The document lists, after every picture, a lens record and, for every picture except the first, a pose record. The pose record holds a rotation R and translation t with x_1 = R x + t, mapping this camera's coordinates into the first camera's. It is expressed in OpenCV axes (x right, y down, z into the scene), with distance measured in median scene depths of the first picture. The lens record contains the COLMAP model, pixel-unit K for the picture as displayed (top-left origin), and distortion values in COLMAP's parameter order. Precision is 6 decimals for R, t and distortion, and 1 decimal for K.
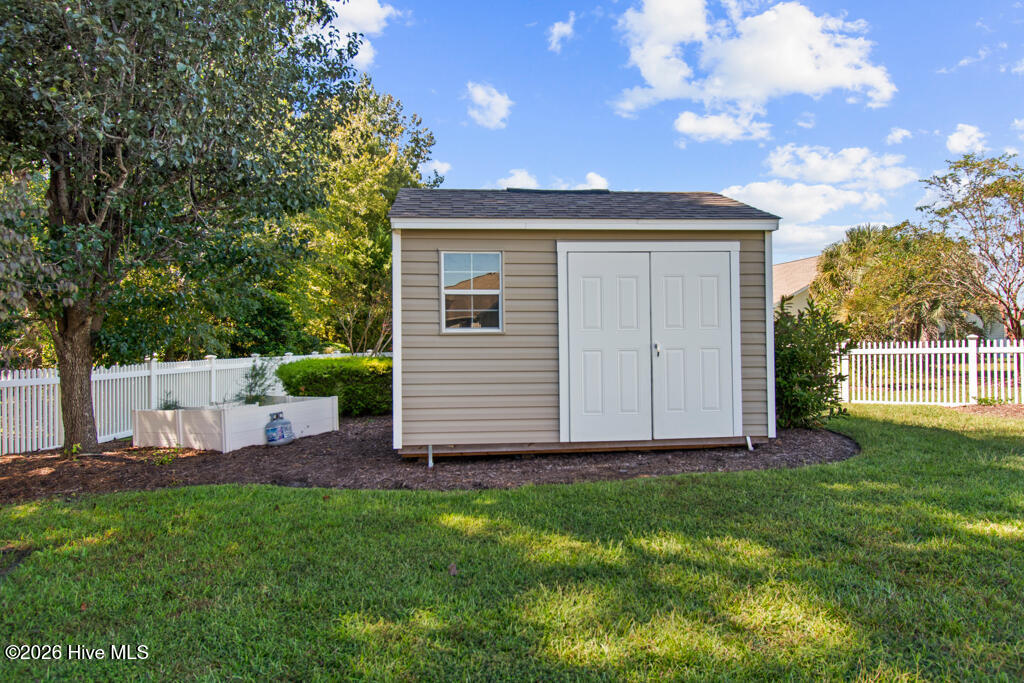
lens RADIAL K [[615.2, 0, 513.8], [0, 615.2, 349.5], [0, 0, 1]] dist [-0.005467, -0.001253]
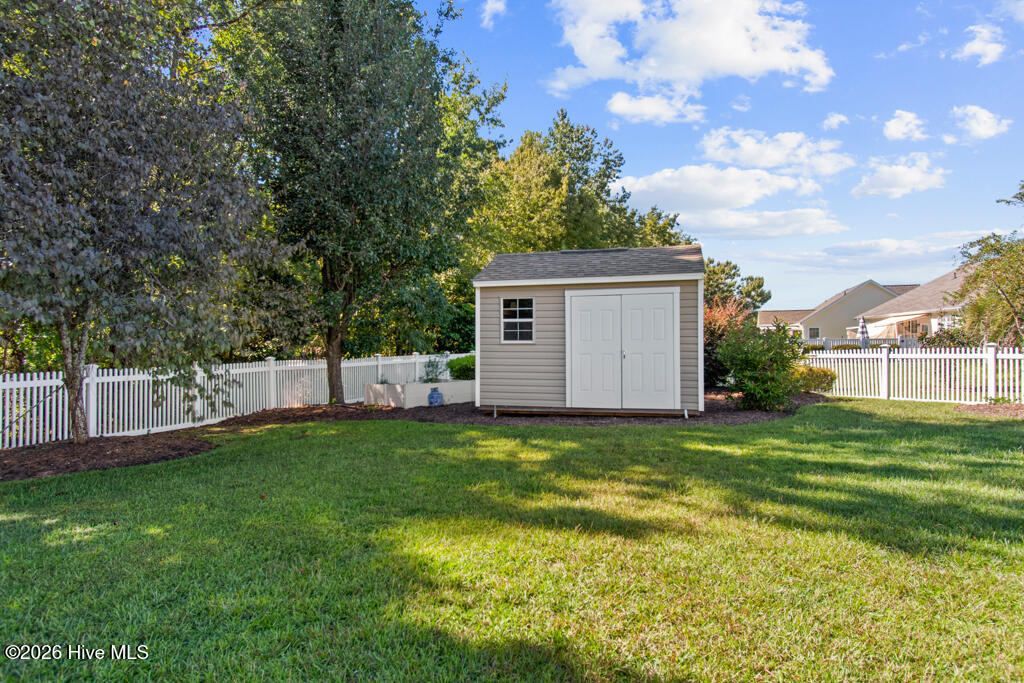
lens RADIAL K [[615.2, 0, 519.8], [0, 615.2, 348.7], [0, 0, 1]] dist [-0.005467, -0.001253]
pose [[0.934544, 0.009645, -0.355717, 0.532936], [-0.007681, 0.999946, 0.006933, -0.022239], [0.355765, -0.003747, 0.934568, -0.616177]]
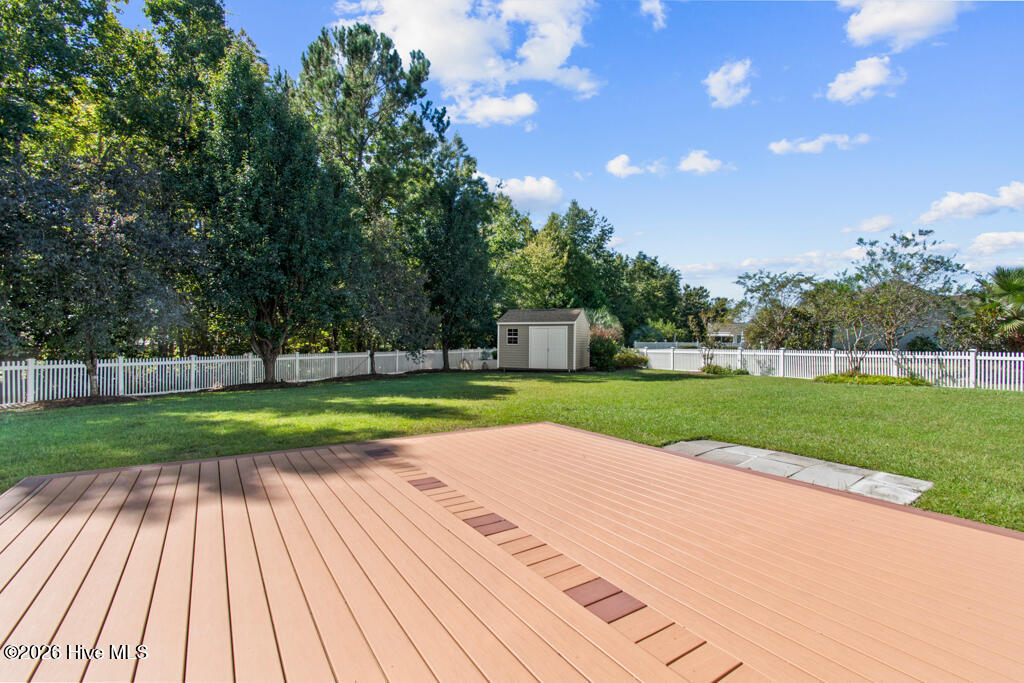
lens RADIAL K [[454.2, 0, 513.6], [0, 454.2, 340.6], [0, 0, 1]] dist [-0.000617, -0.000649]
pose [[0.888522, 0.019341, -0.458426, 1.482483], [-0.021925, 0.999760, -0.000317, -0.057891], [0.458309, 0.010333, 0.888733, -2.047979]]
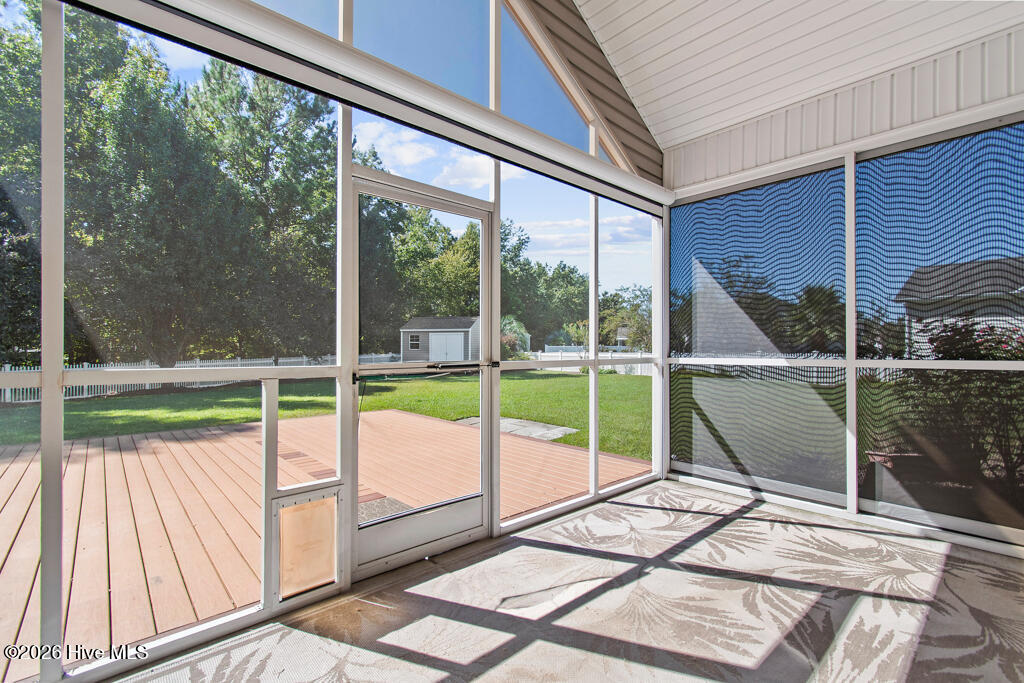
lens RADIAL K [[454.2, 0, 516.8], [0, 454.2, 343.4], [0, 0, 1]] dist [-0.000617, -0.000649]
pose [[0.948376, 0.012852, -0.316886, 1.884177], [-0.015196, 0.999872, -0.004925, -0.073381], [0.316782, 0.009486, 0.948451, -2.289084]]
